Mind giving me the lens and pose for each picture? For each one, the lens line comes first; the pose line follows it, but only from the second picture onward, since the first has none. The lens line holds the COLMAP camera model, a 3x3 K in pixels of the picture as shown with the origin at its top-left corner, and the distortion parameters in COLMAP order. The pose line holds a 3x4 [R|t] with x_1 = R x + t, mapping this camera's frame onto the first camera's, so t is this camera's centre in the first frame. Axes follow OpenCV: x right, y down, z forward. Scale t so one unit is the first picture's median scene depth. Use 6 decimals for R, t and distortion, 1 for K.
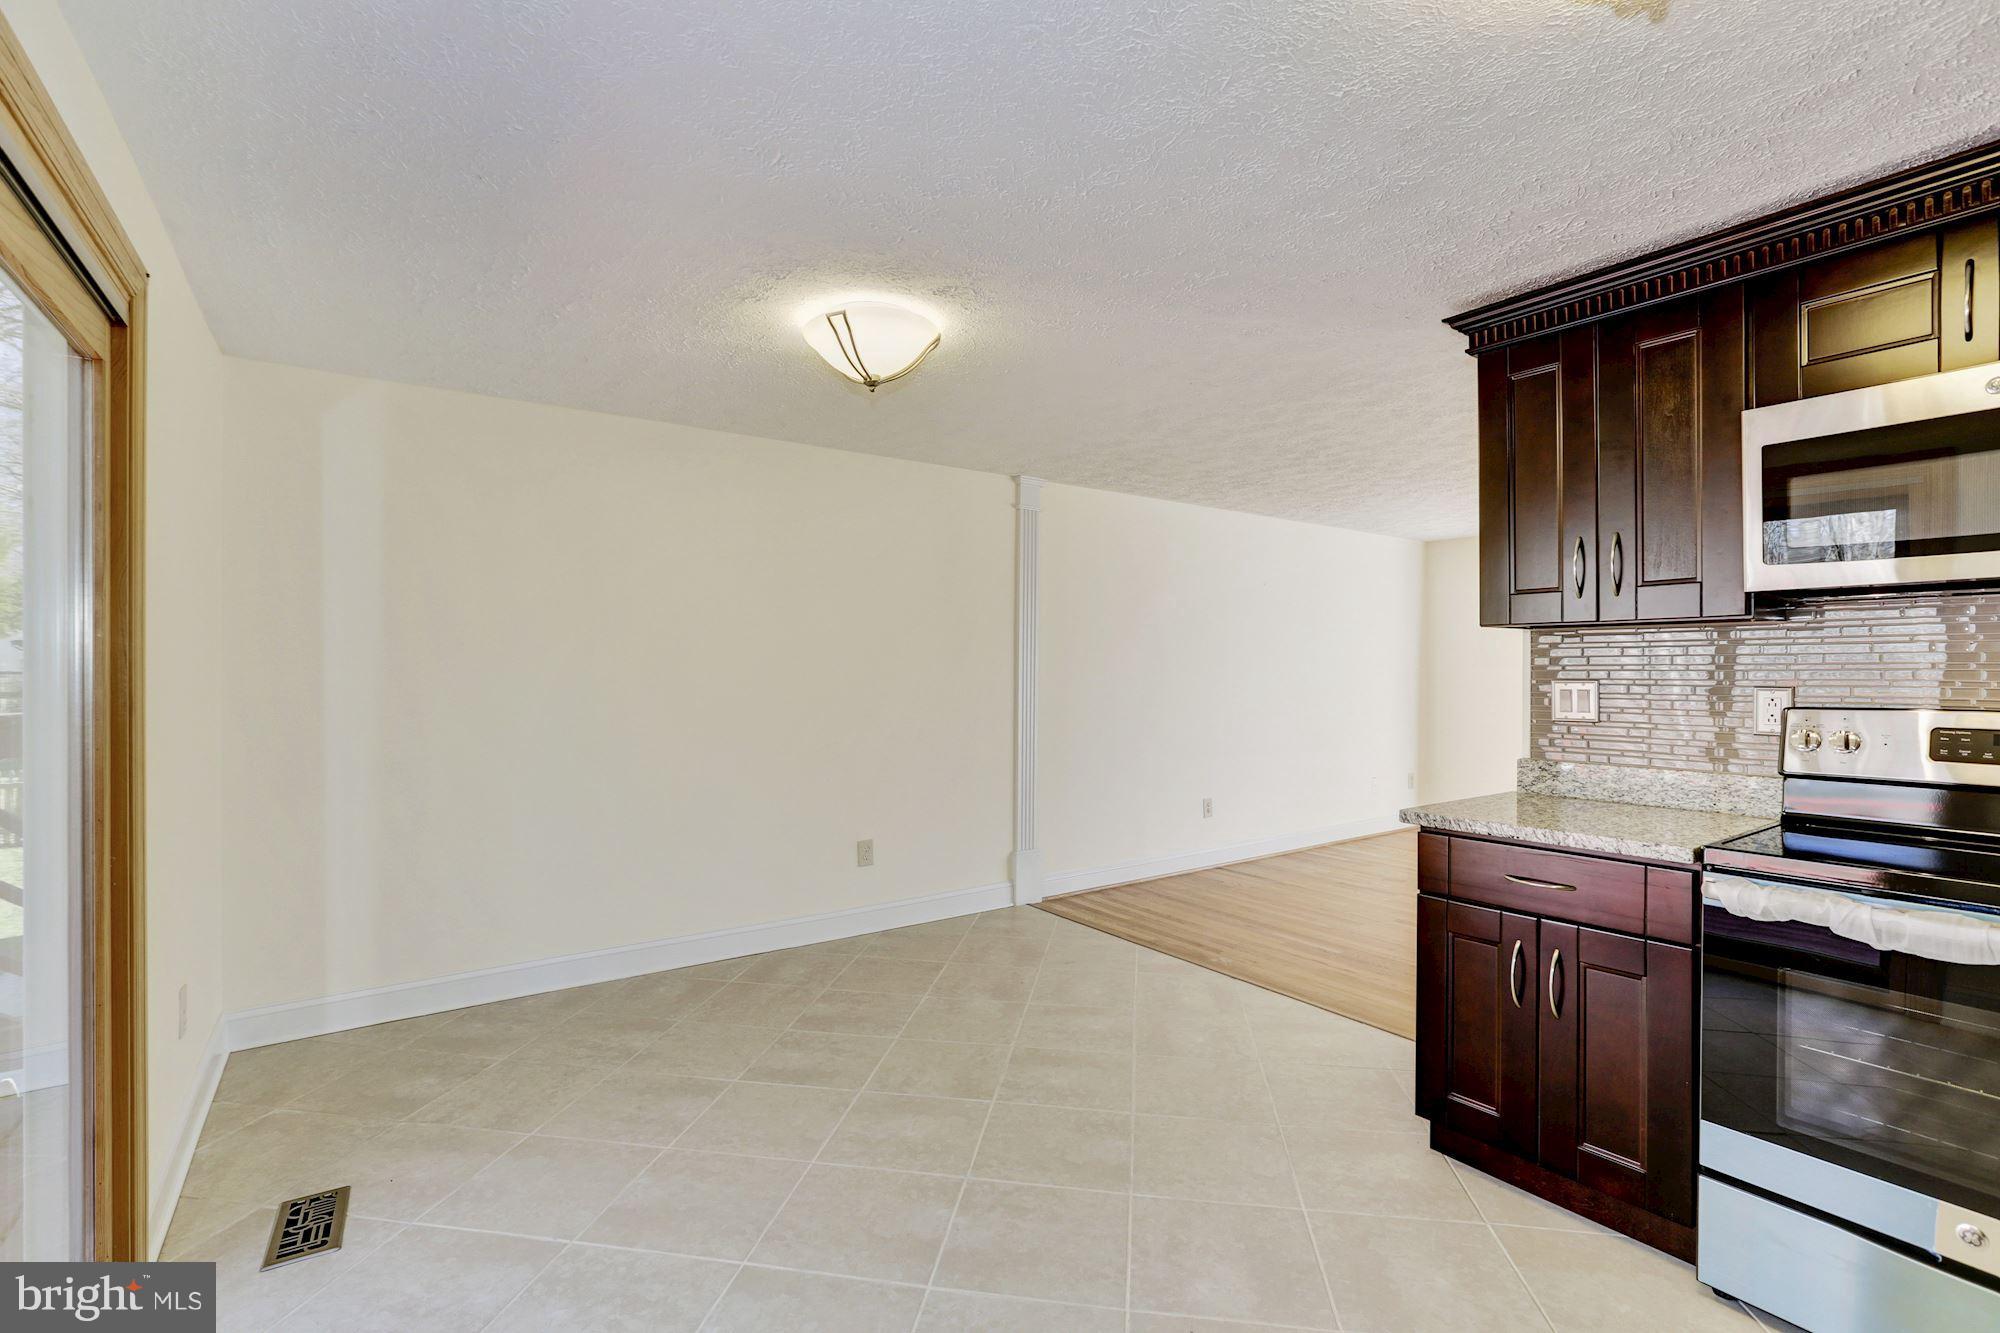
lens RADIAL K [[874.8, 0, 1001.9], [0, 874.8, 695.2], [0, 0, 1]] dist [-0.021304, 0.000076]
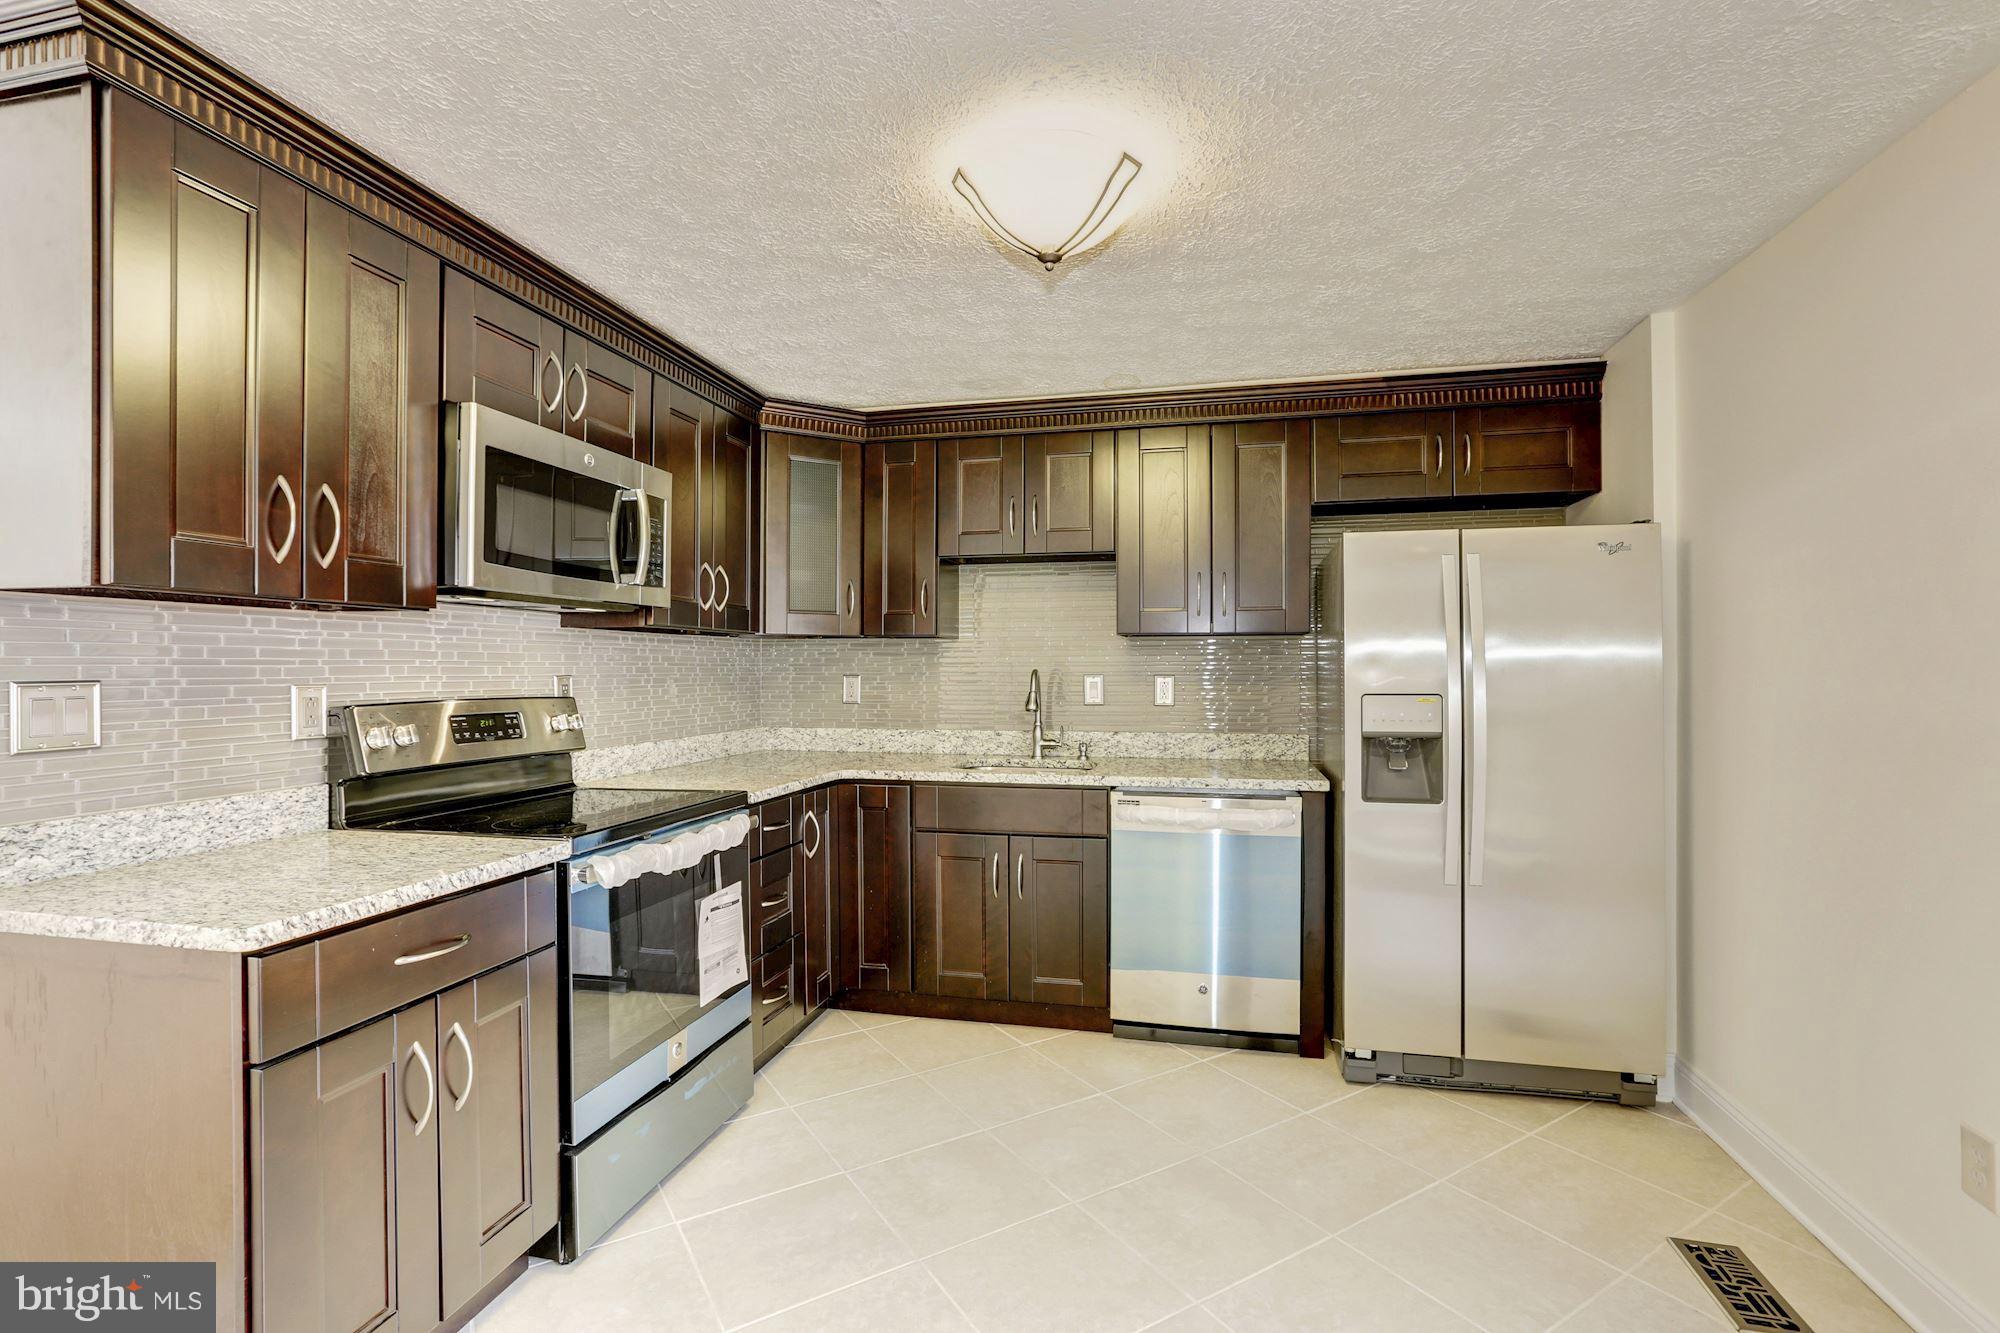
lens RADIAL K [[897.4, 0, 1019.4], [0, 897.4, 670.0], [0, 0, 1]] dist [-0.040640, 0.020037]
pose [[-0.657385, -0.003179, 0.753548, -0.212198], [0.018606, 0.999618, 0.020448, -0.022813], [-0.753325, 0.027462, -0.657074, 0.822007]]
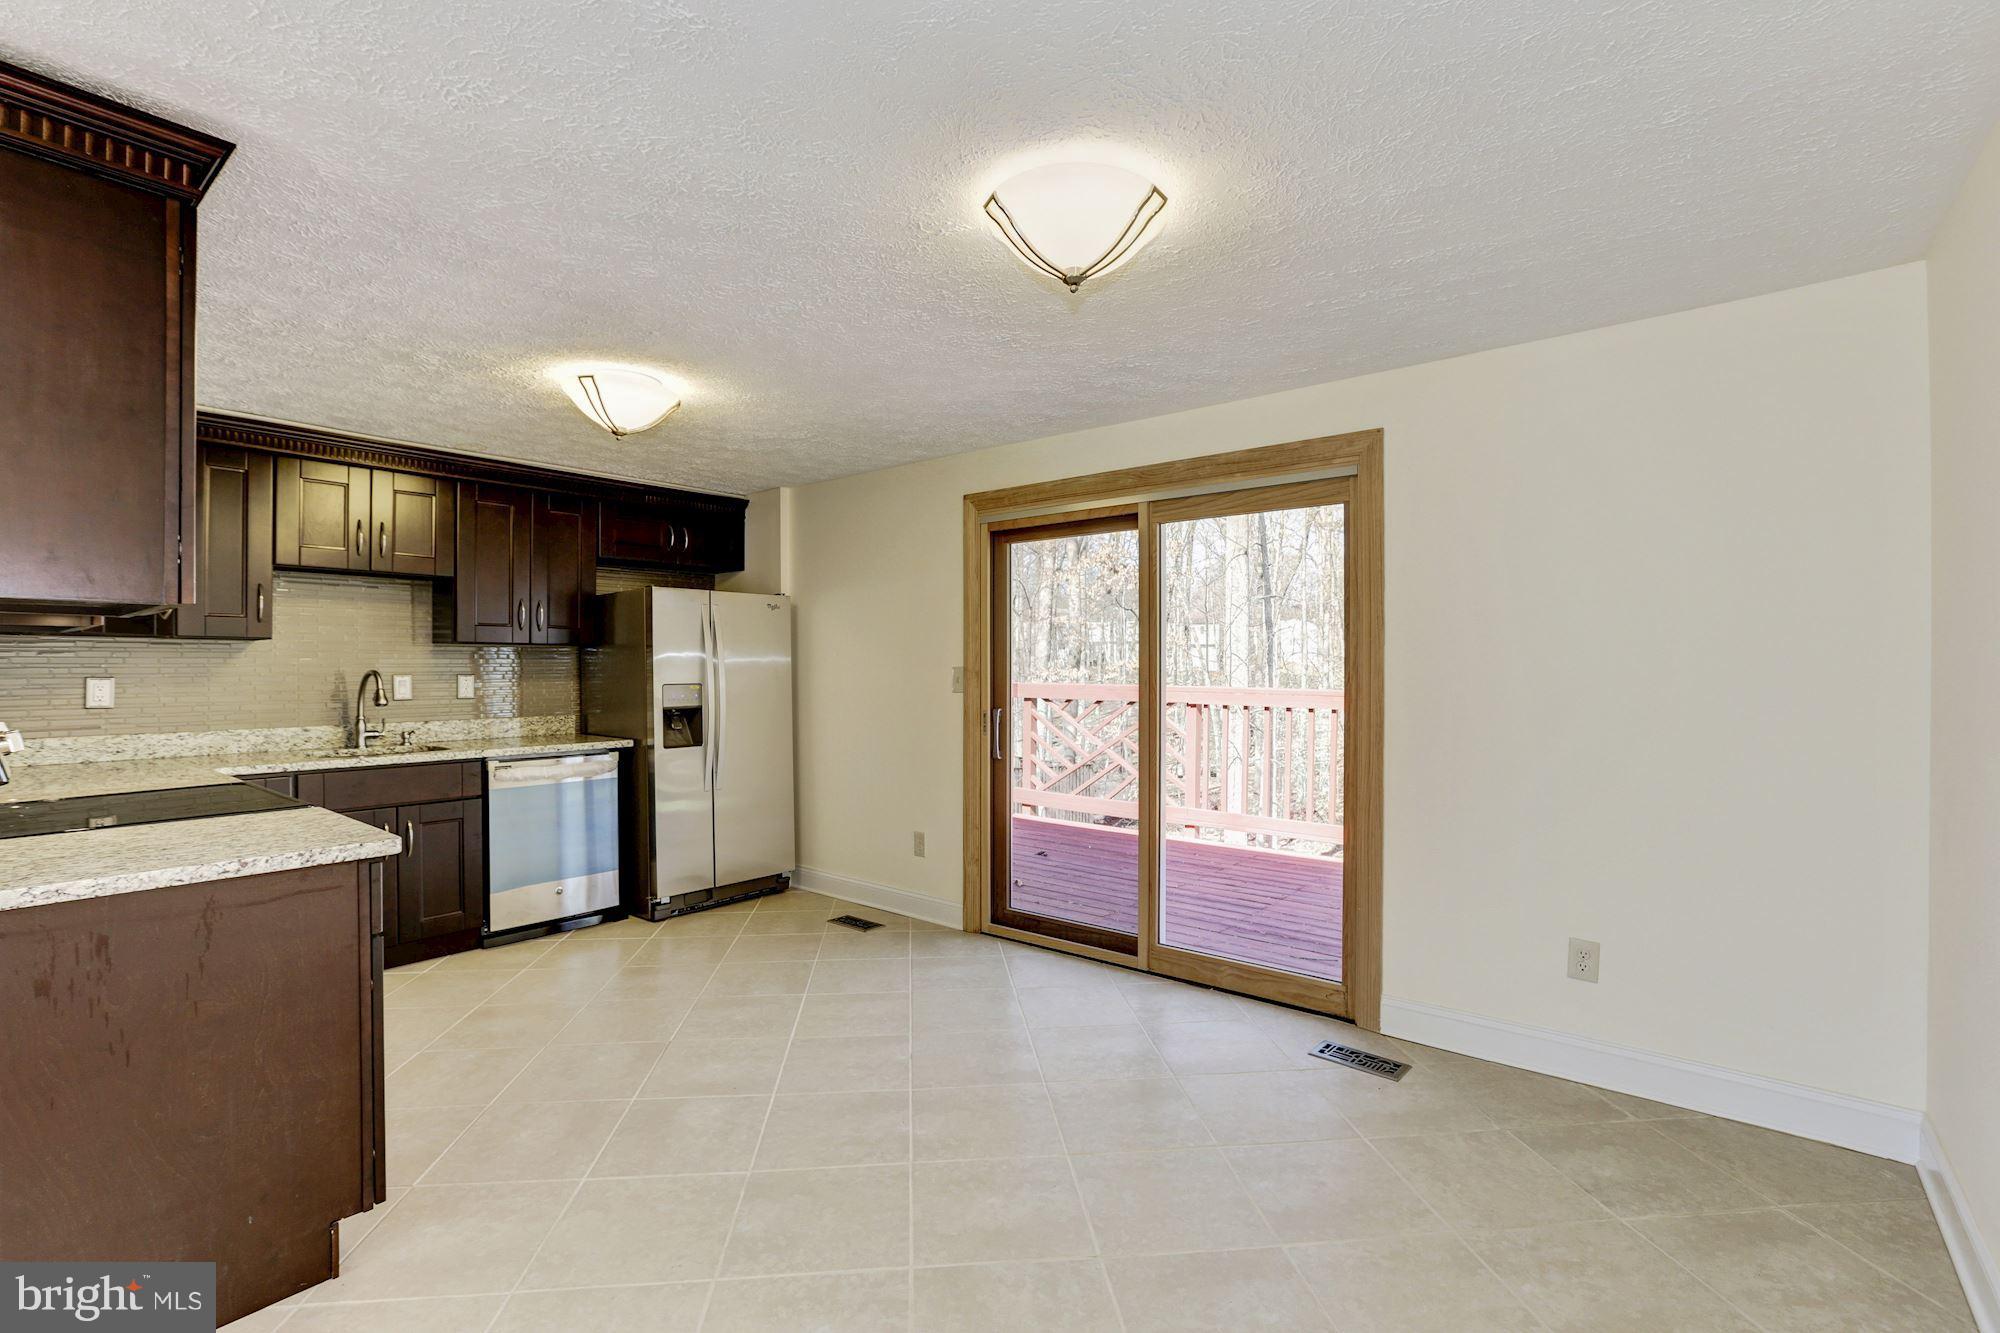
lens RADIAL K [[903.7, 0, 977.8], [0, 903.7, 674.6], [0, 0, 1]] dist [-0.042397, 0.019598]
pose [[-0.969479, 0.000504, -0.245172, 0.112320], [-0.007488, 0.999470, 0.031666, -0.043287], [0.245058, 0.032535, -0.968962, 1.608175]]
